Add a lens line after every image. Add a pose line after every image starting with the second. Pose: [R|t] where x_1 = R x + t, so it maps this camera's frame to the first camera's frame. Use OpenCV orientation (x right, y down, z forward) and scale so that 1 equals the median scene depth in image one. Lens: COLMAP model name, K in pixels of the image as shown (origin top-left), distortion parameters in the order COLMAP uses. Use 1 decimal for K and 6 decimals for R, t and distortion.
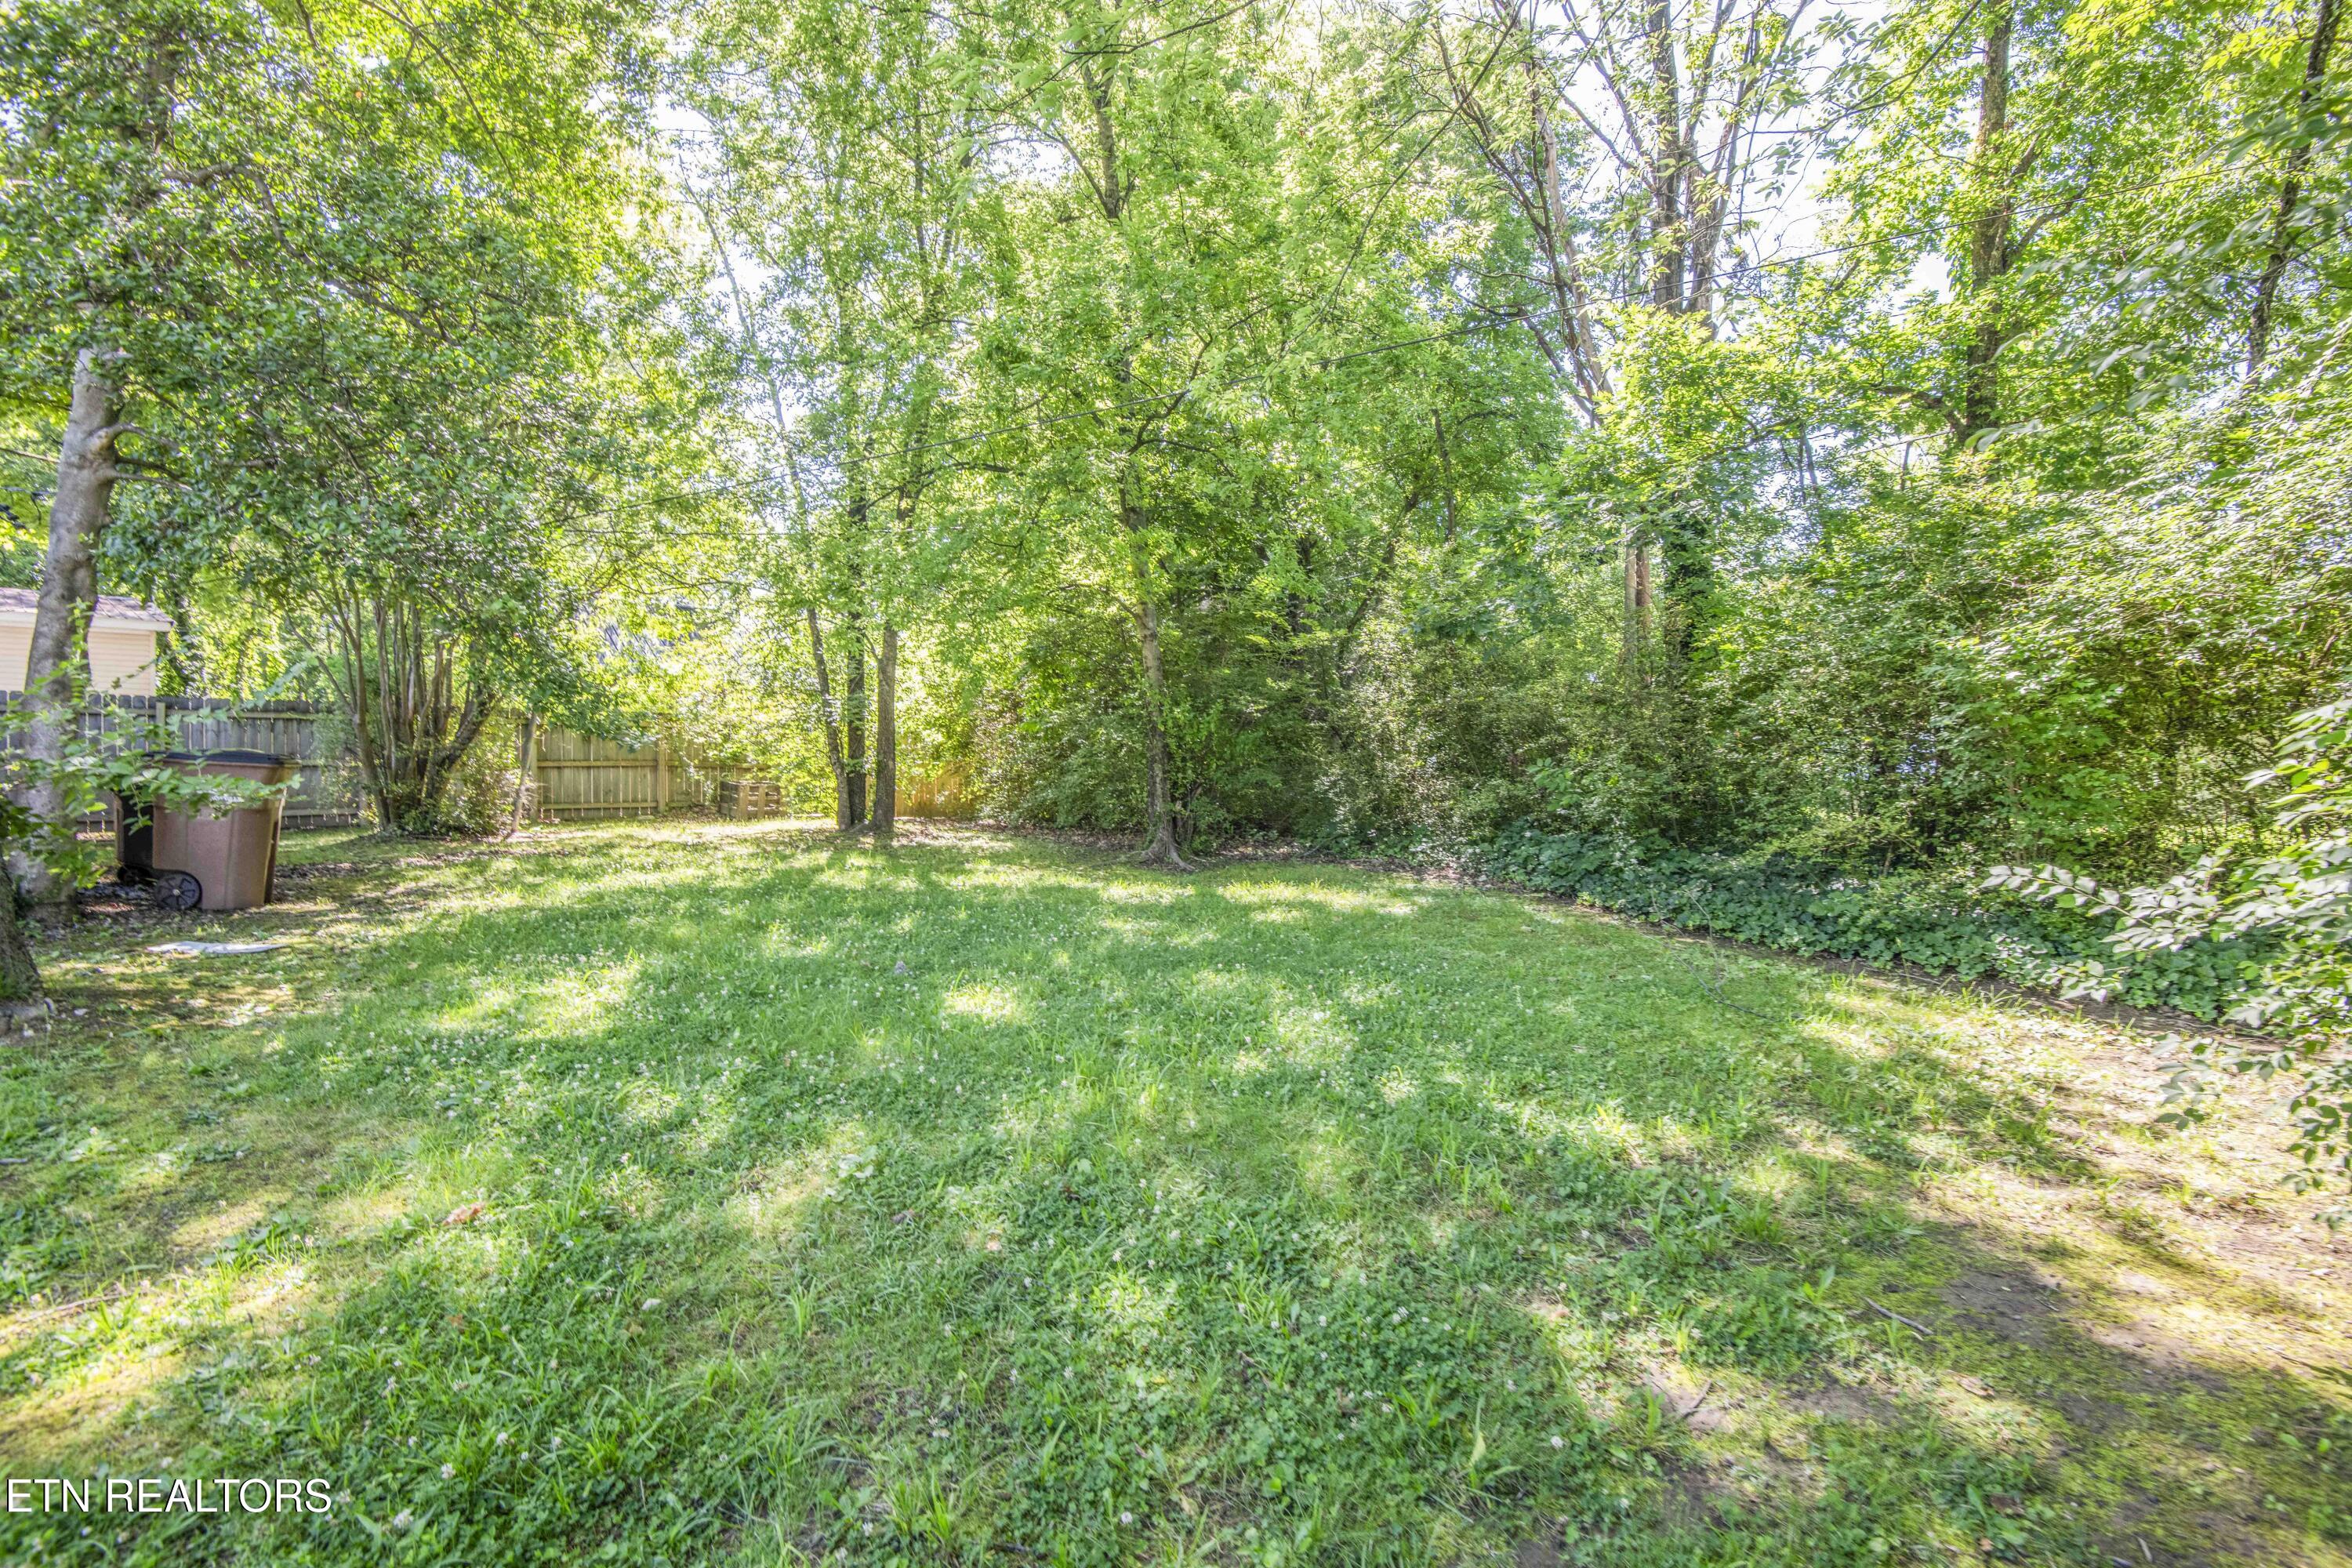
lens RADIAL K [[1081.3, 0, 1172.7], [0, 1081.3, 790.5], [0, 0, 1]] dist [-0.046825, -0.002909]
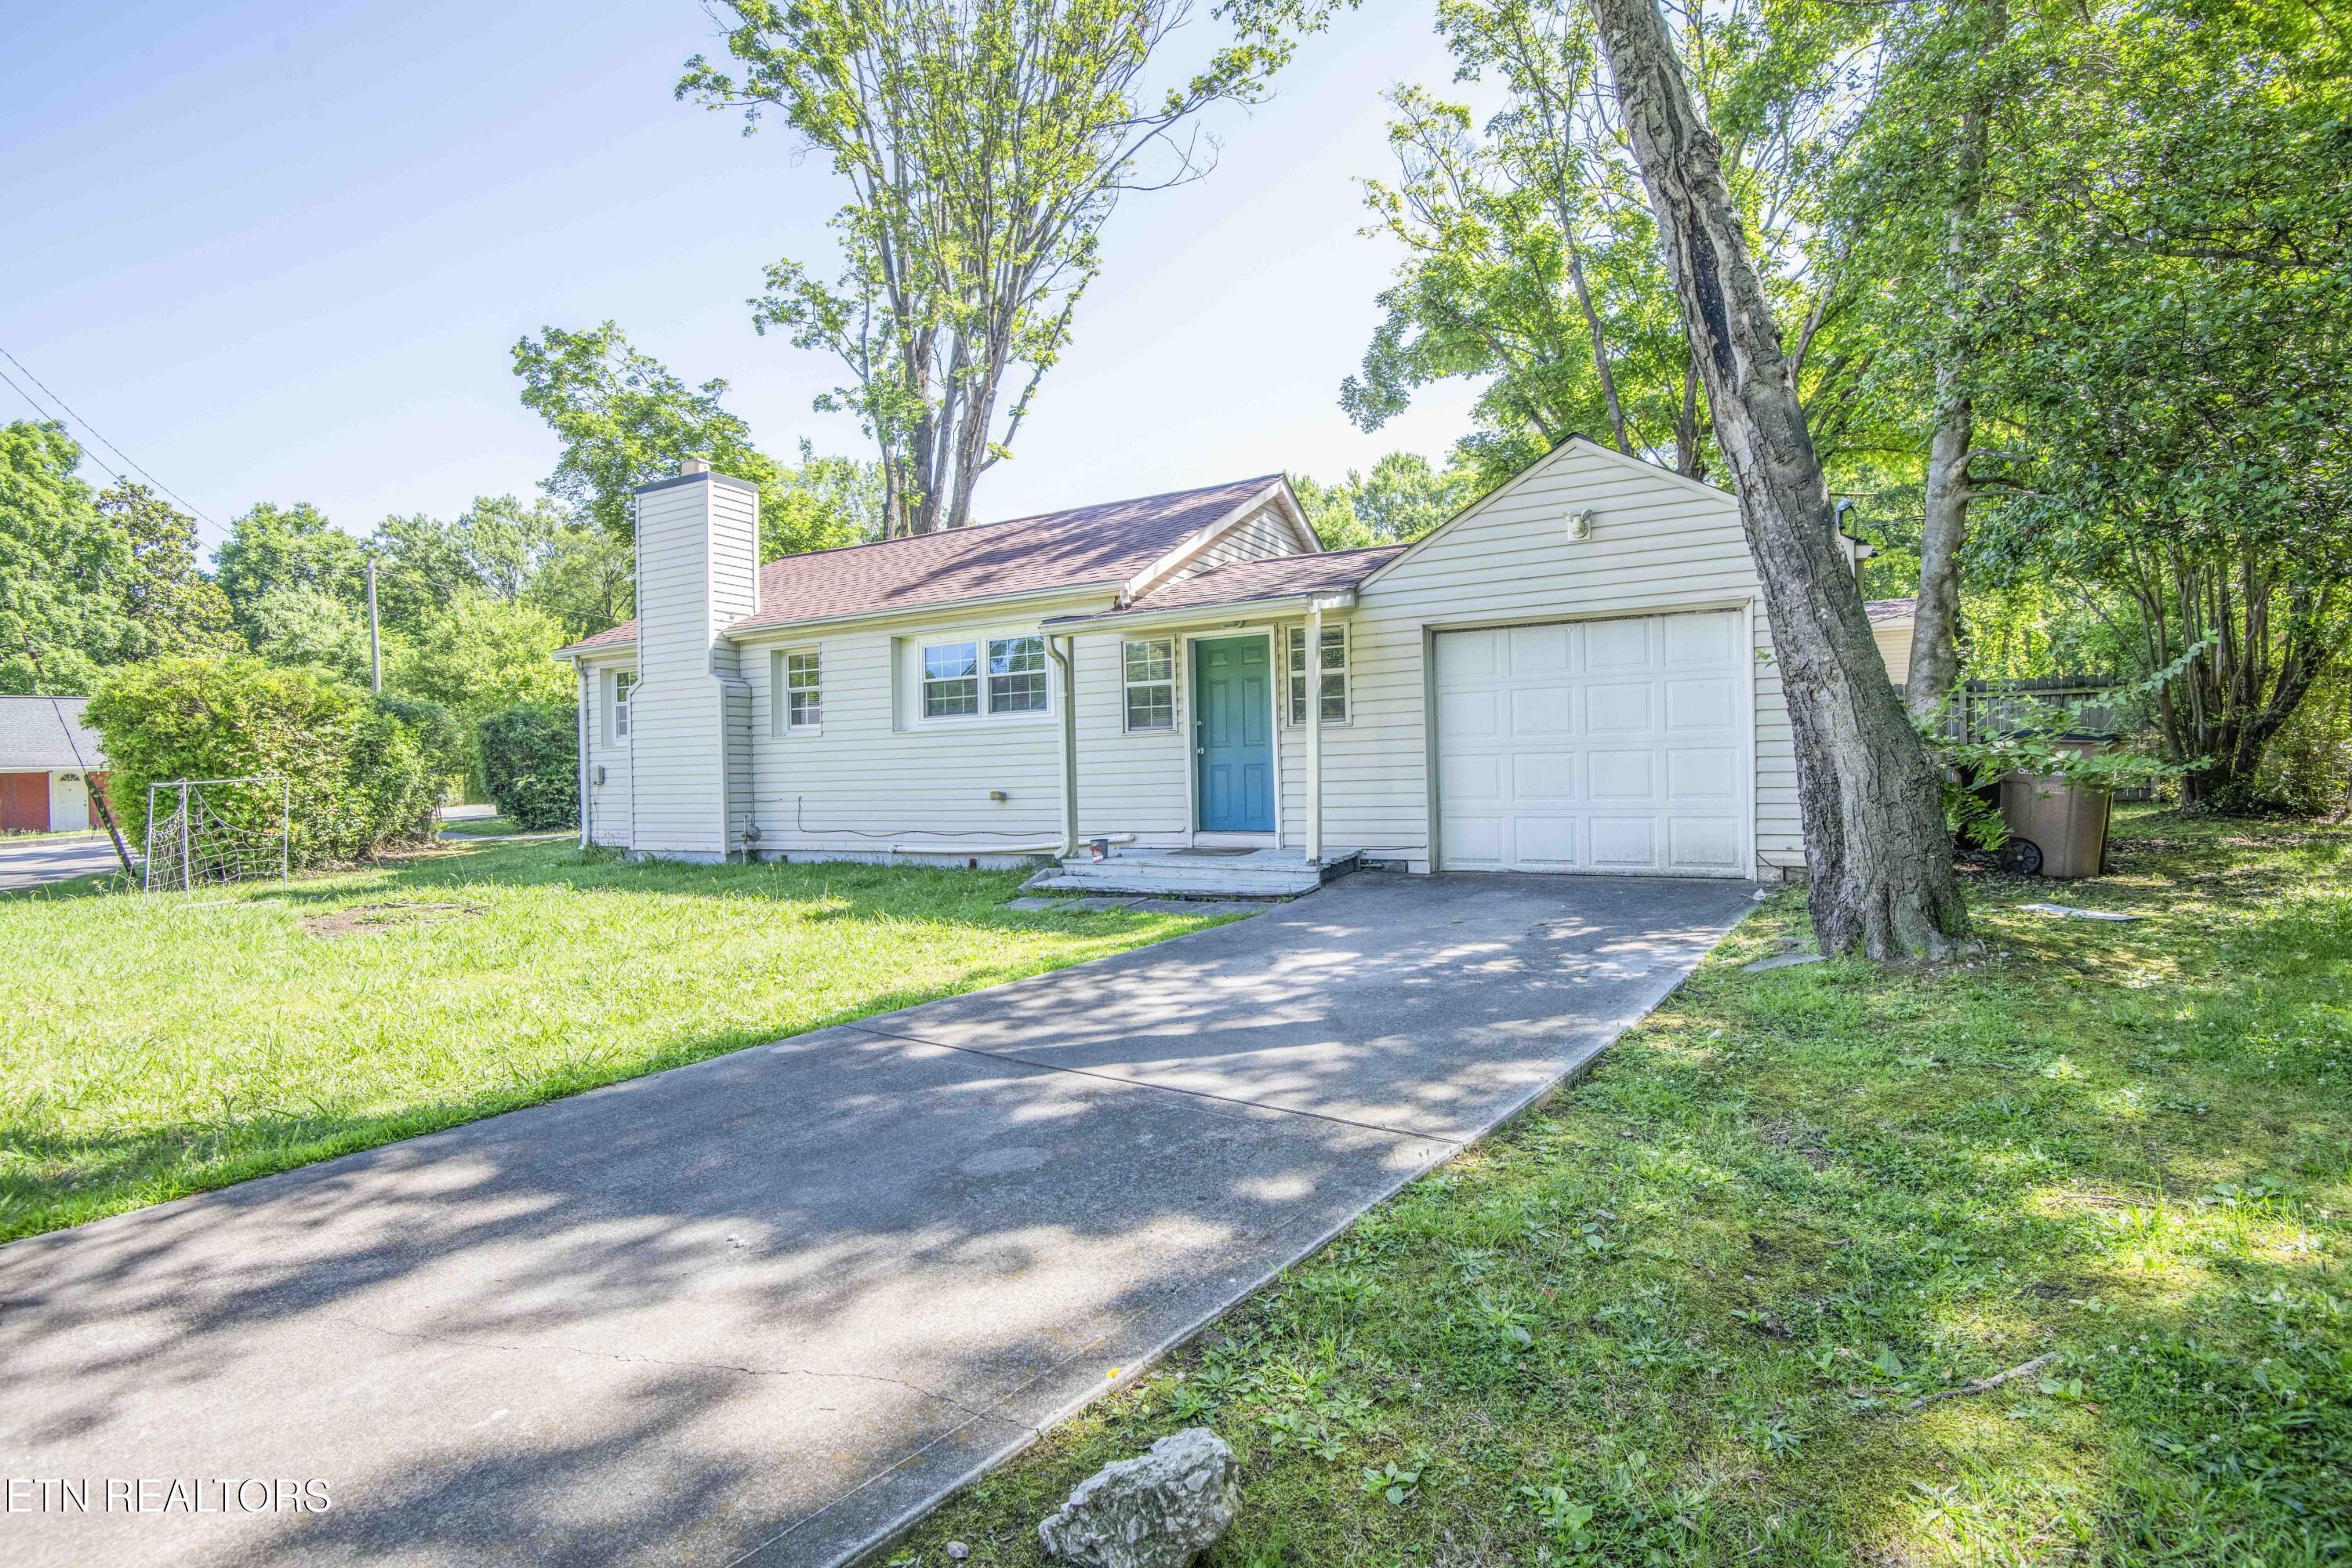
lens RADIAL K [[1081.3, 0, 1176.1], [0, 1081.3, 775.3], [0, 0, 1]] dist [-0.046825, -0.002909]
pose [[0.190426, 0.005128, -0.981688, -0.030094], [0.007519, 0.999949, 0.006682, -0.004473], [0.981673, -0.008654, 0.190378, -0.106916]]
